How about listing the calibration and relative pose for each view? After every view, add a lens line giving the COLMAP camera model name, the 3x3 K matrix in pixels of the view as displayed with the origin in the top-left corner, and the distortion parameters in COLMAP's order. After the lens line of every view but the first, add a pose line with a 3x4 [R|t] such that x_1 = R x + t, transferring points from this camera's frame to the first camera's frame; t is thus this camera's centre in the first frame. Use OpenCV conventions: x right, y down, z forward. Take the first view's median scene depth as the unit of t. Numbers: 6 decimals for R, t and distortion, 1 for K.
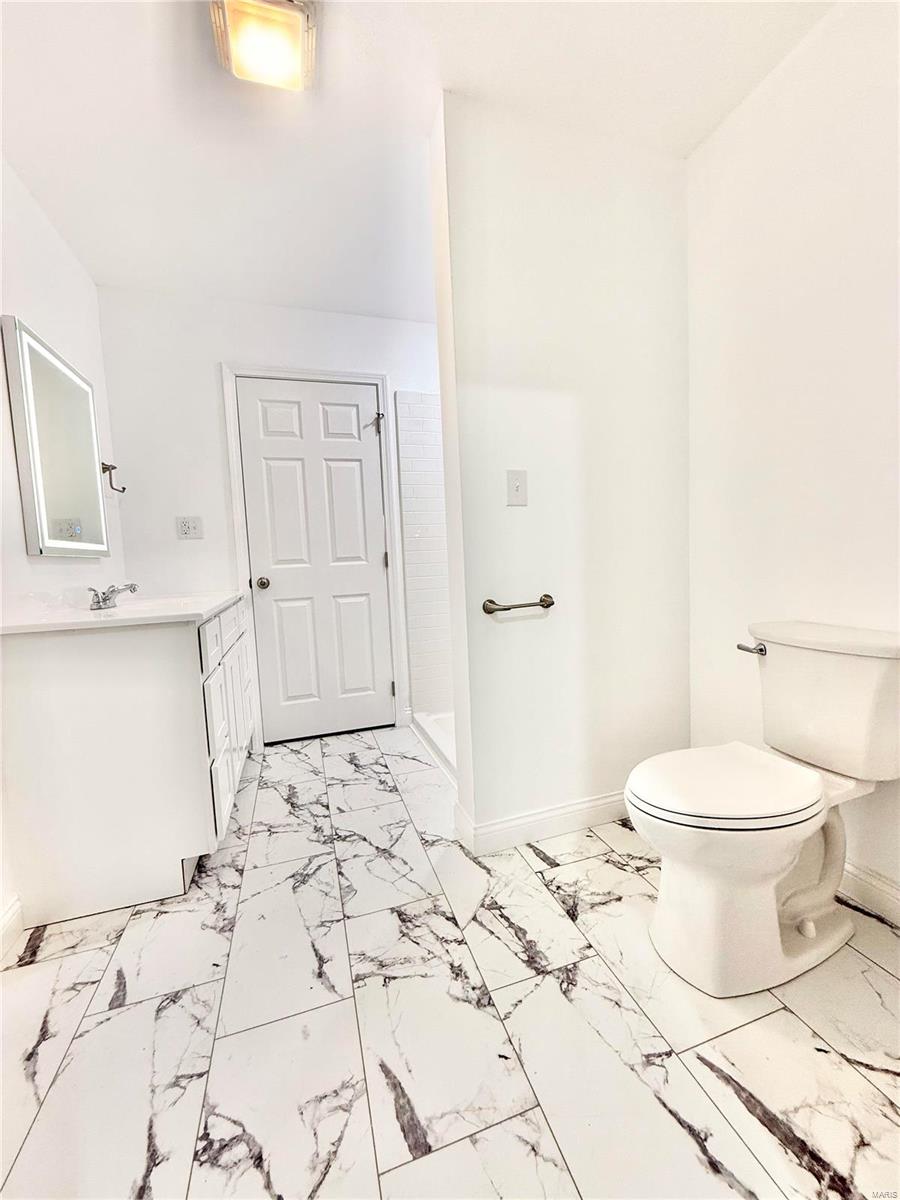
lens RADIAL K [[477.7, 0, 450.9], [0, 477.7, 597.7], [0, 0, 1]] dist [-0.000189, 0.000171]
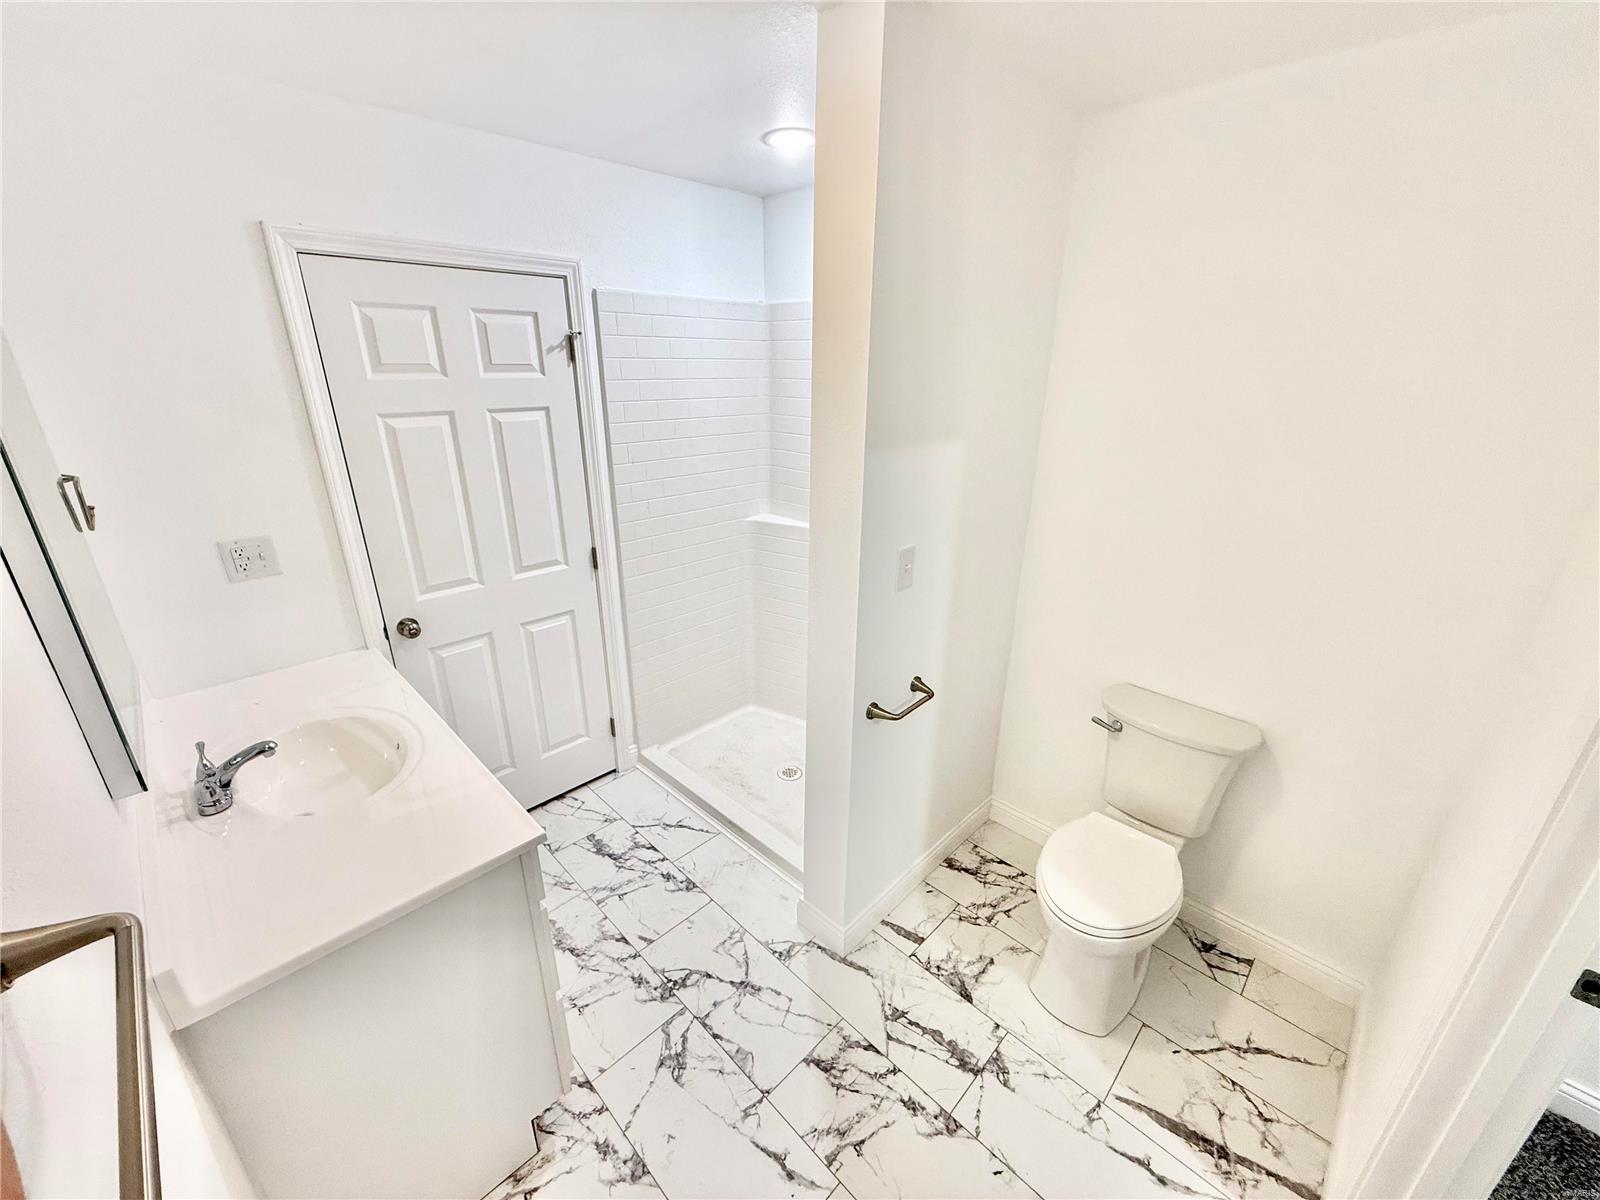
lens RADIAL K [[636.9, 0, 794.6], [0, 636.9, 604.1], [0, 0, 1]] dist [-0.000189, 0.000171]
pose [[0.887825, -0.115266, 0.445512, -0.513791], [-0.009799, 0.963167, 0.268725, -0.458902], [-0.460078, -0.242946, 0.853994, 0.154770]]
